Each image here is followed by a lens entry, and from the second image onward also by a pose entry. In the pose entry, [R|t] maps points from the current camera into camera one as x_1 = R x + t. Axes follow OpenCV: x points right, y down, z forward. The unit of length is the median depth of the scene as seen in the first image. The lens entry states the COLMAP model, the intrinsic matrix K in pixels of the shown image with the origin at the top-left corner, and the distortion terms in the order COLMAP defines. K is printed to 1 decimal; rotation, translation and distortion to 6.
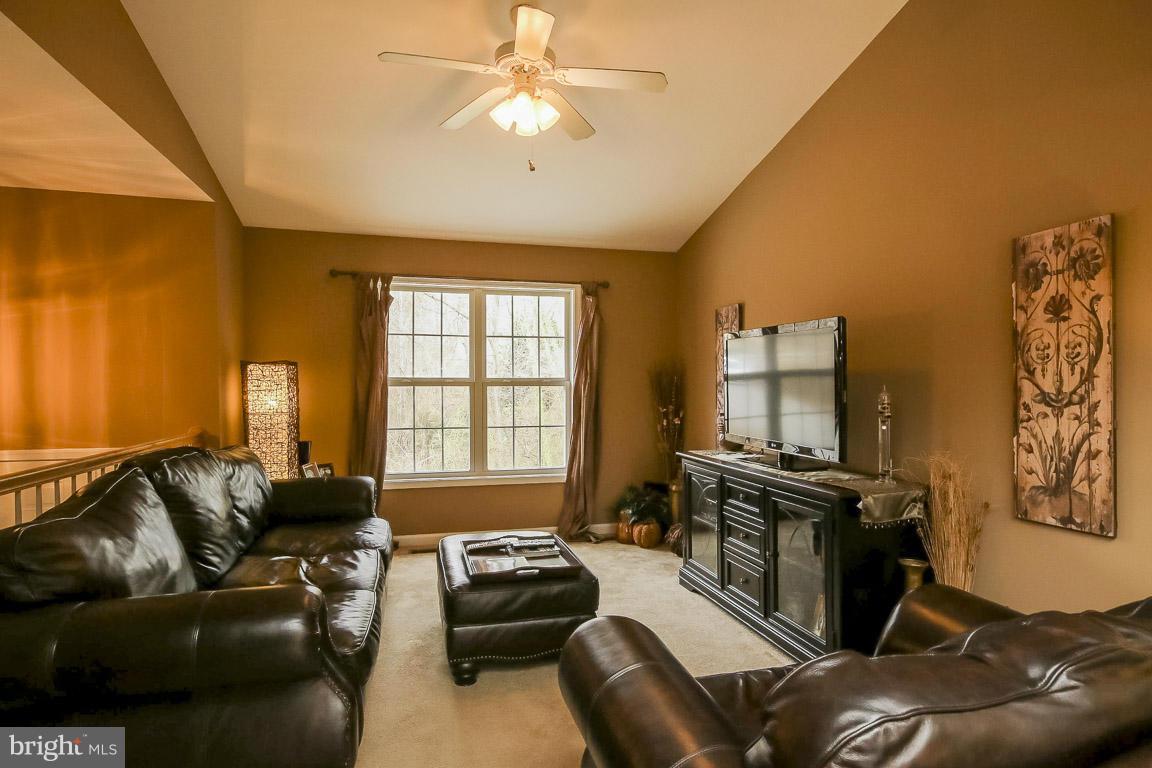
lens RADIAL K [[616.6, 0, 573.2], [0, 616.6, 393.7], [0, 0, 1]] dist [0.012365, -0.005327]
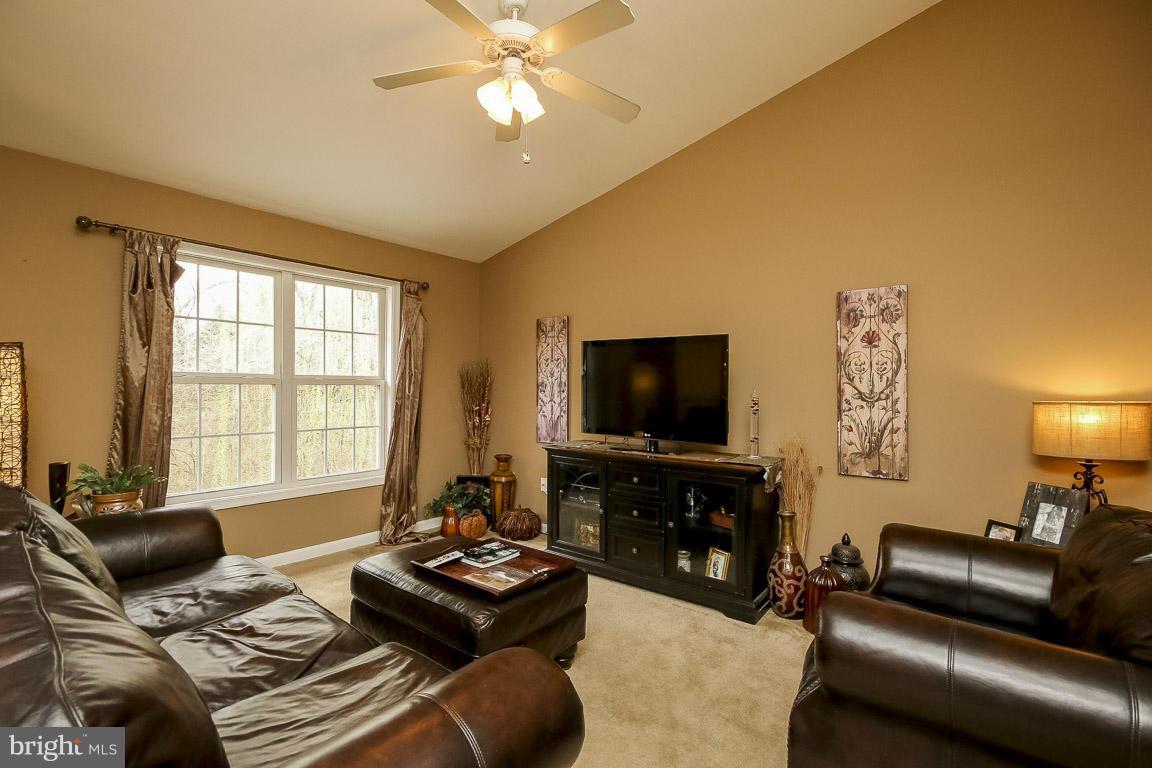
lens RADIAL K [[521.6, 0, 582.7], [0, 521.6, 387.5], [0, 0, 1]] dist [-0.000596, -0.000354]
pose [[0.797912, 0.003575, 0.602764, -0.580046], [0.001146, 0.999972, -0.007449, -0.005395], [-0.602773, 0.006634, 0.797885, 0.361430]]
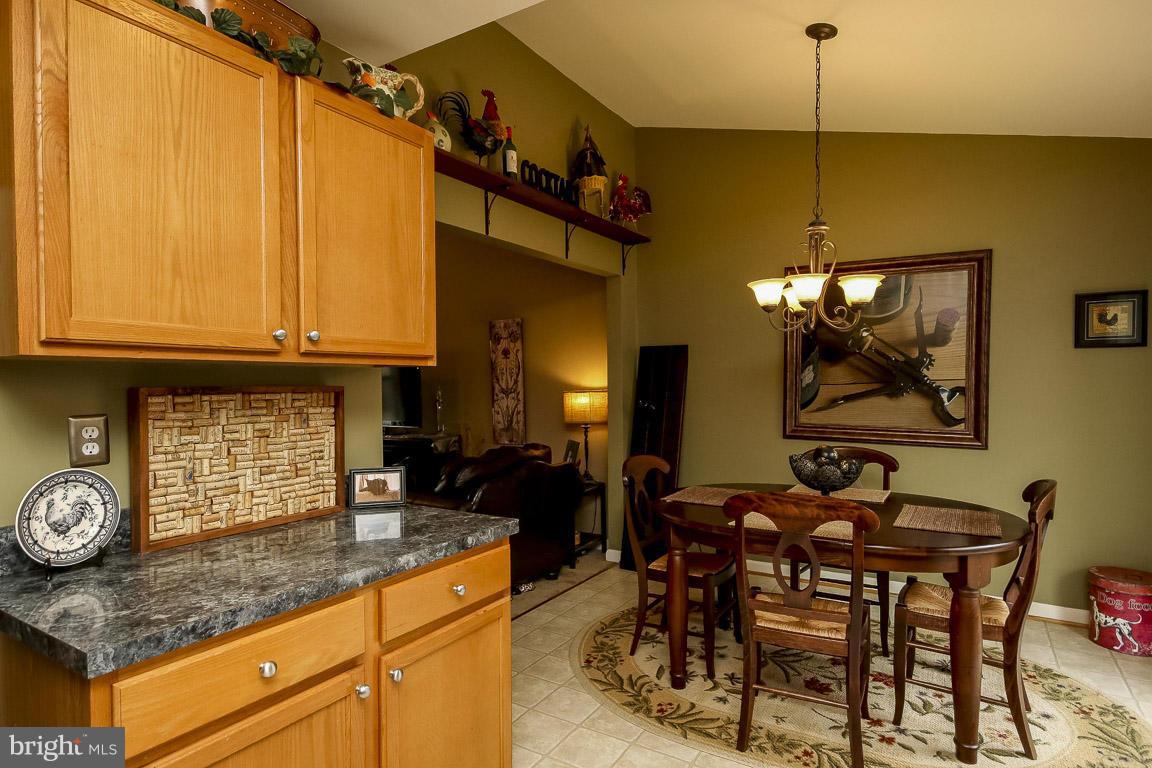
lens RADIAL K [[616.6, 0, 571.6], [0, 616.6, 389.9], [0, 0, 1]] dist [0.012365, -0.005327]
pose [[0.735000, -0.017766, 0.677834, -0.625713], [0.028803, 0.999572, -0.005034, 0.022406], [-0.677455, 0.023224, 0.735198, -0.885958]]
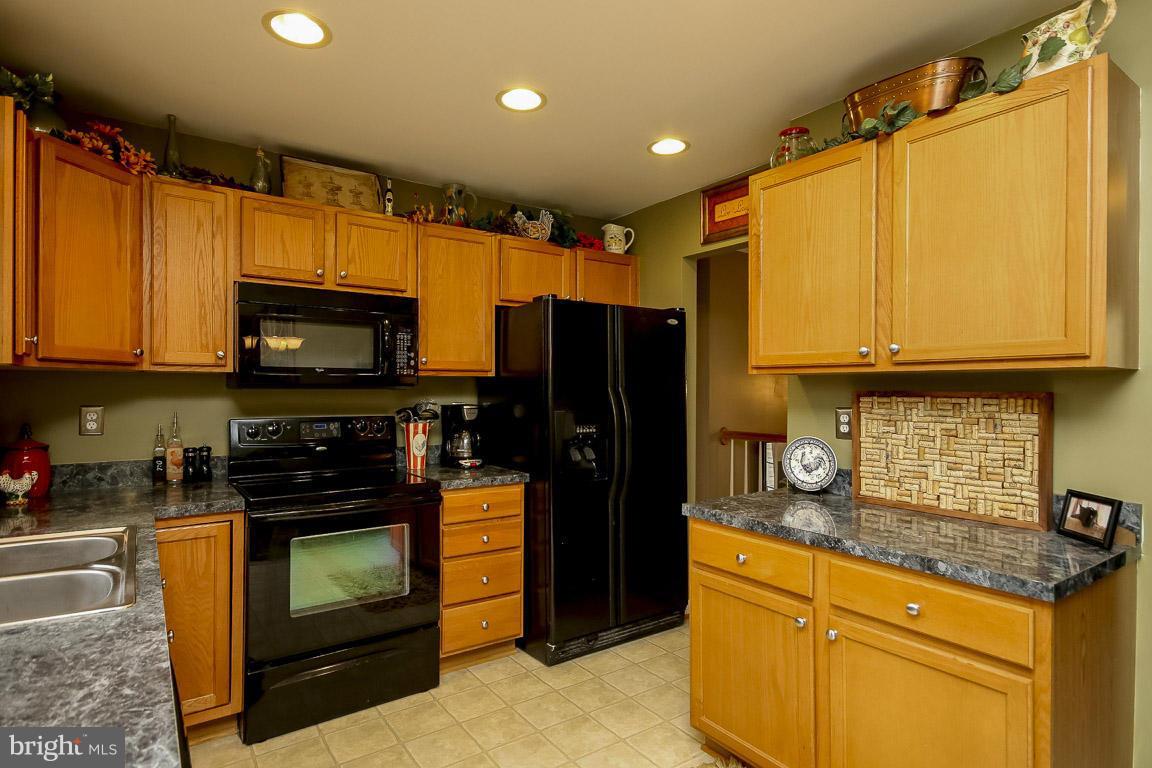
lens RADIAL K [[616.6, 0, 567.5], [0, 616.6, 388.8], [0, 0, 1]] dist [0.012365, -0.005327]
pose [[0.338169, -0.002362, -0.941083, 0.245084], [-0.025400, 0.999610, -0.011636, 0.023528], [0.940743, 0.027839, 0.337977, -0.860619]]
